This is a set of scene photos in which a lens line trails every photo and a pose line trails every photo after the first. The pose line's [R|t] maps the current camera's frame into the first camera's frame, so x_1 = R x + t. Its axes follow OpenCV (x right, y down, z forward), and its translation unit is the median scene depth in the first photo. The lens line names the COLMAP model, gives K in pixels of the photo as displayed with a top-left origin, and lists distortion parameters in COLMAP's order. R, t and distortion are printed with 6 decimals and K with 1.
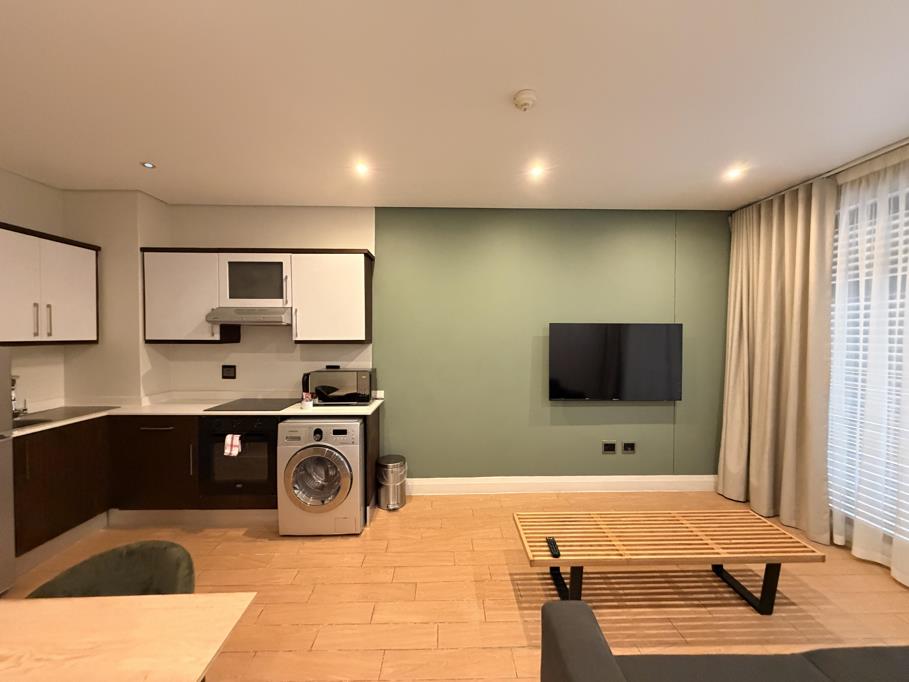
lens RADIAL K [[361.4, 0, 451.3], [0, 361.4, 343.4], [0, 0, 1]] dist [0.000255, -0.000080]
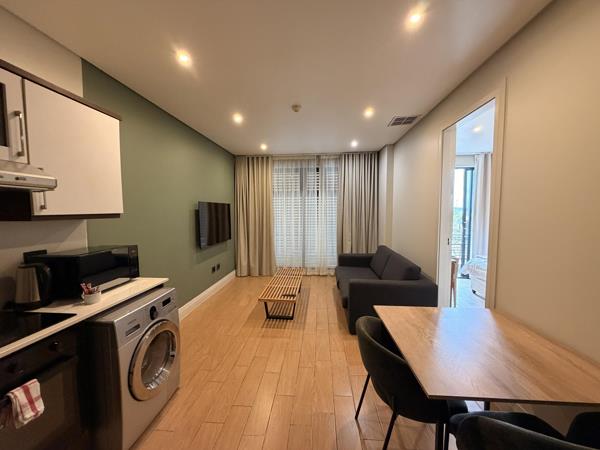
lens RADIAL K [[237.0, 0, 300.0], [0, 237.0, 225.0], [0, 0, 1]] dist [-0.000220, -0.000120]
pose [[0.111060, -0.065809, 0.991632, -0.898928], [0.029184, 0.997591, 0.062936, -0.004021], [-0.993385, 0.021950, 0.112713, 0.528479]]
